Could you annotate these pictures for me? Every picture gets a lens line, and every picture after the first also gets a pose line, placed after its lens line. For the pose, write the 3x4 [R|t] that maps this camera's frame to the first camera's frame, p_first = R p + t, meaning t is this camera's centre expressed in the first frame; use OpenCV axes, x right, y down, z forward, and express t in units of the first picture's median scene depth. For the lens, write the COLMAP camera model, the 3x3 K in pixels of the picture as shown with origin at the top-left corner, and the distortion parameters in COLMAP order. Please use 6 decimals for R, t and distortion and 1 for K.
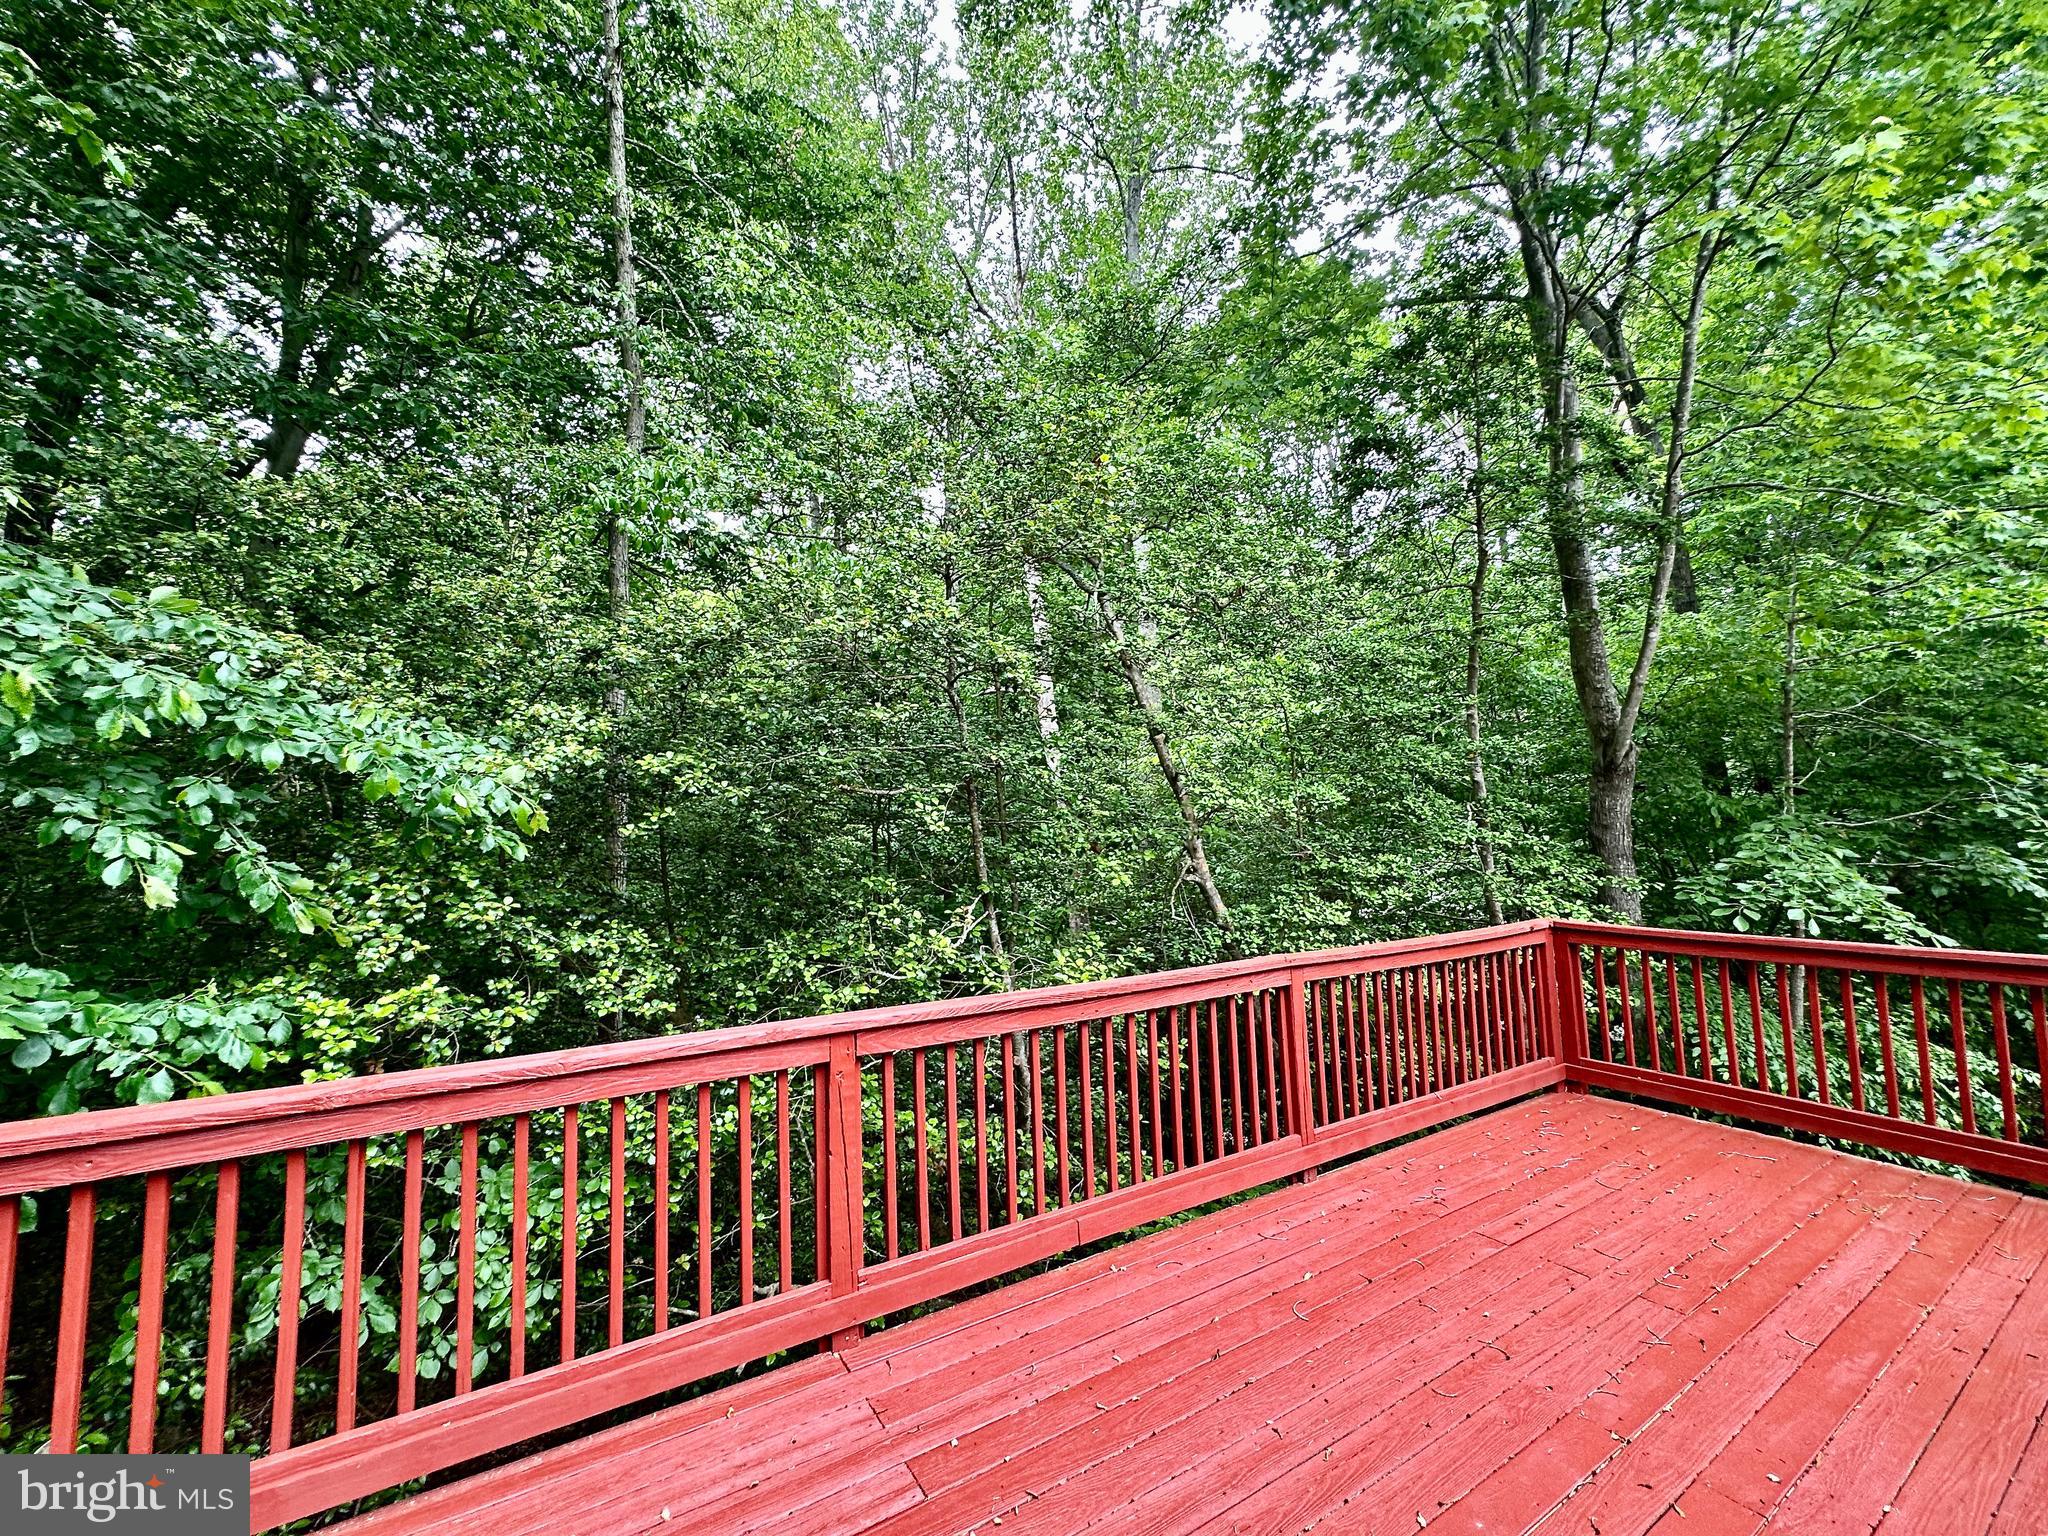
lens RADIAL K [[817.0, 0, 1025.2], [0, 817.0, 775.9], [0, 0, 1]] dist [0.000486, 0.000022]
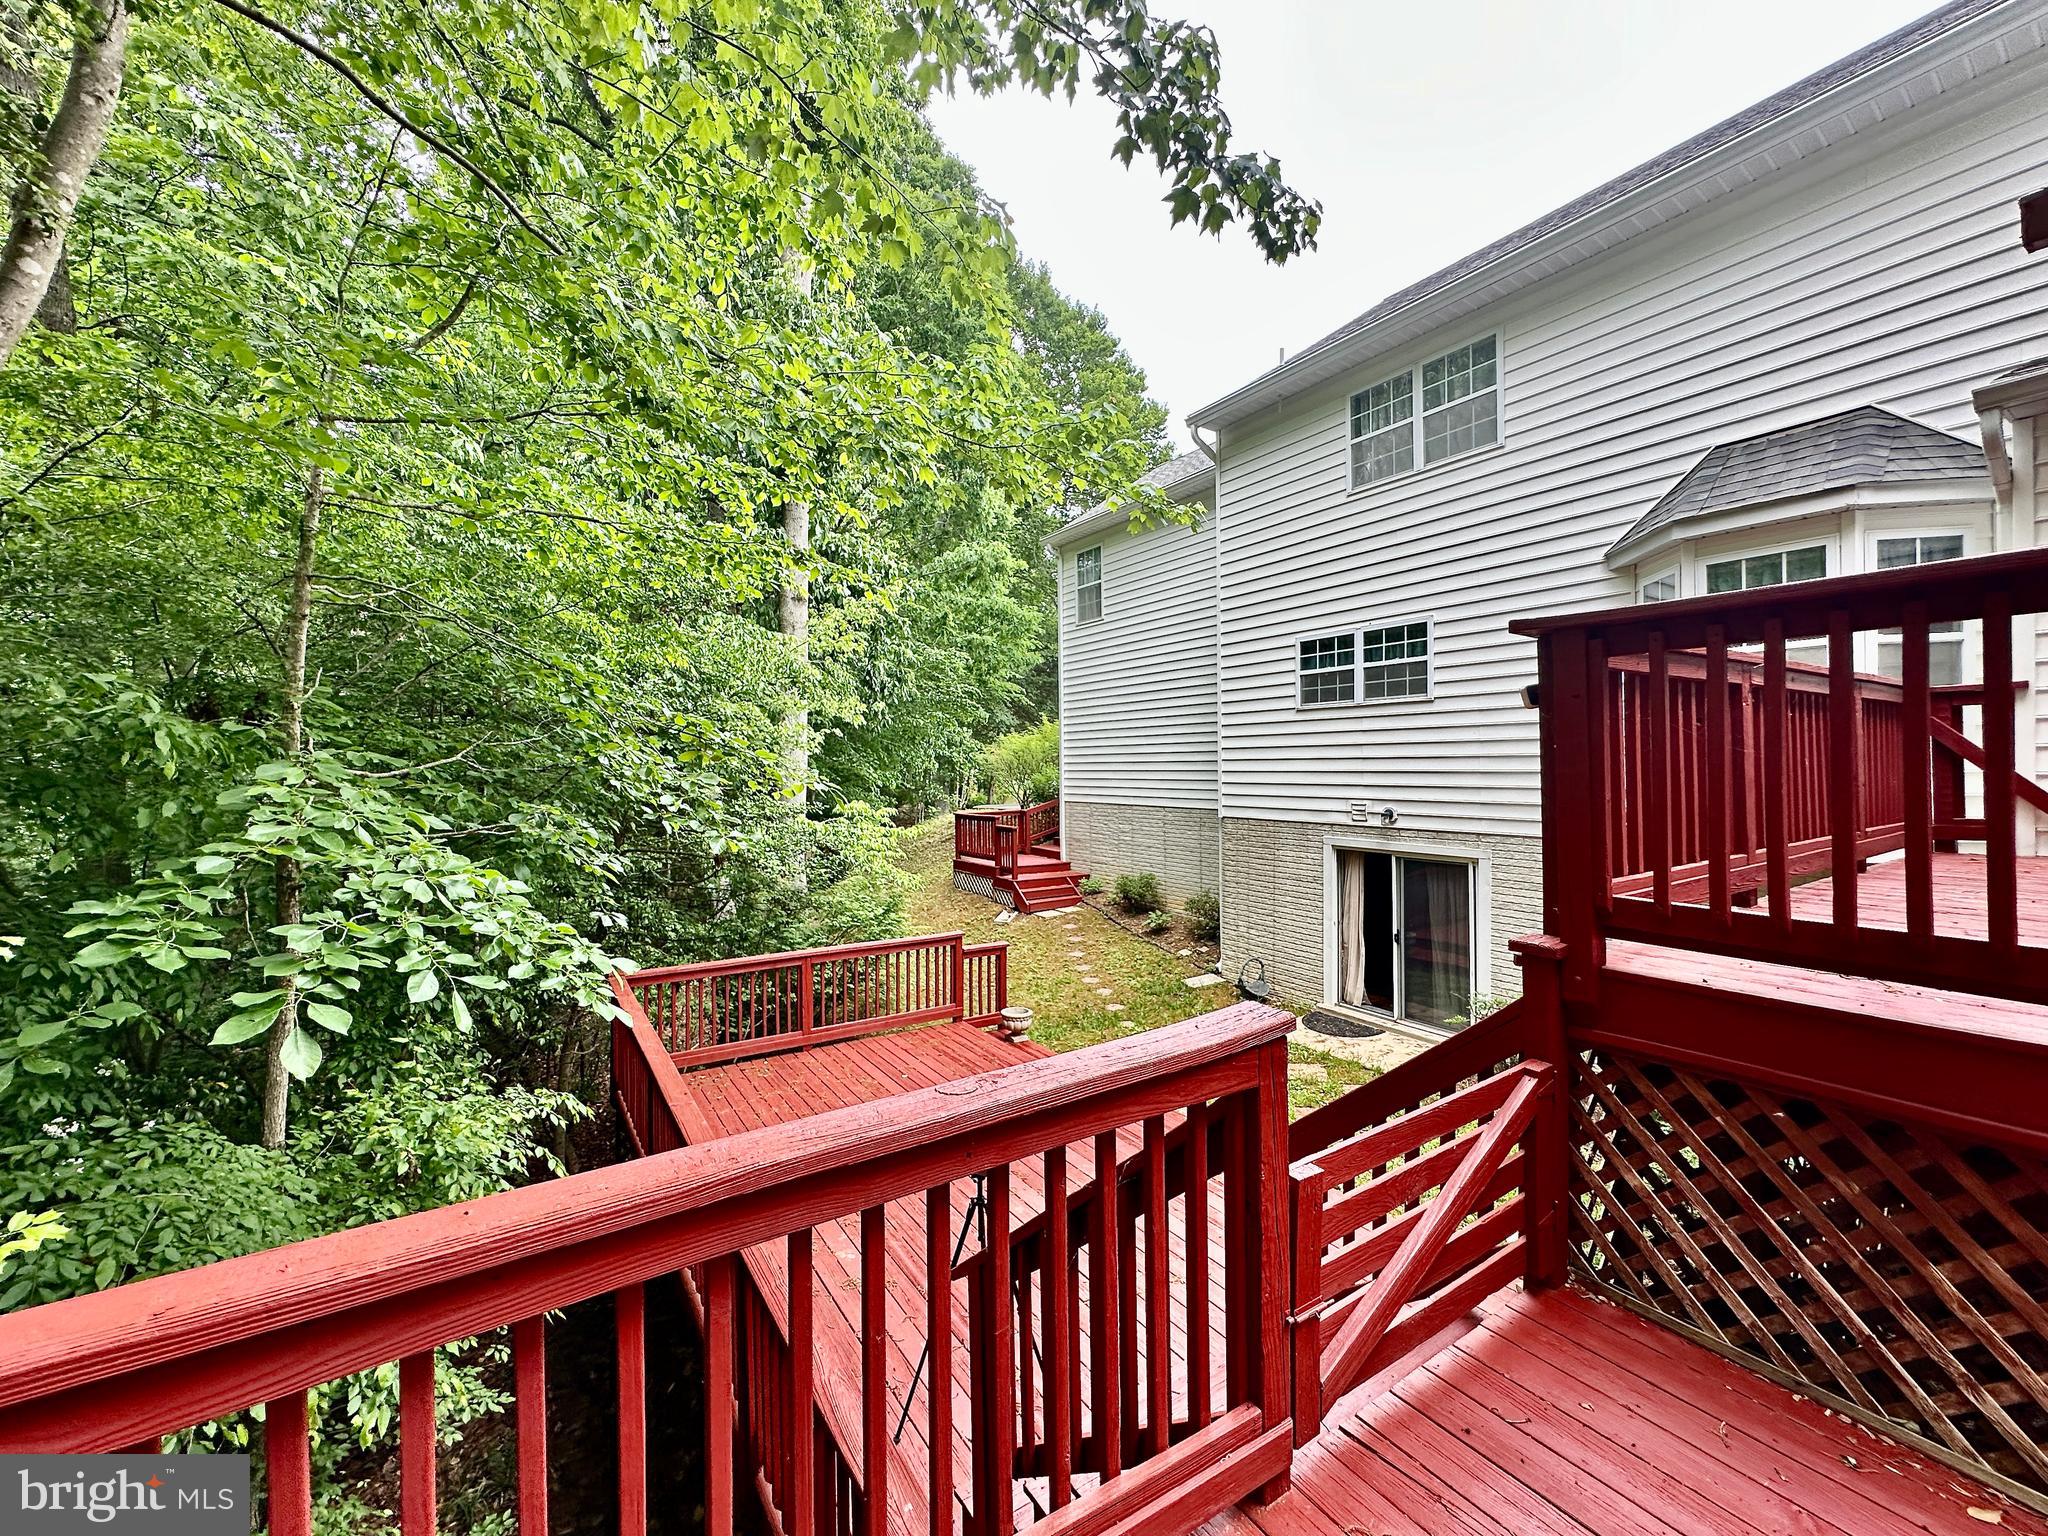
lens RADIAL K [[817.0, 0, 1027.6], [0, 817.0, 763.1], [0, 0, 1]] dist [0.000486, 0.000022]
pose [[0.038902, 0.023685, 0.998962, 0.517048], [-0.079623, 0.996614, -0.020529, 0.036434], [-0.996066, -0.078741, 0.040656, 0.663784]]
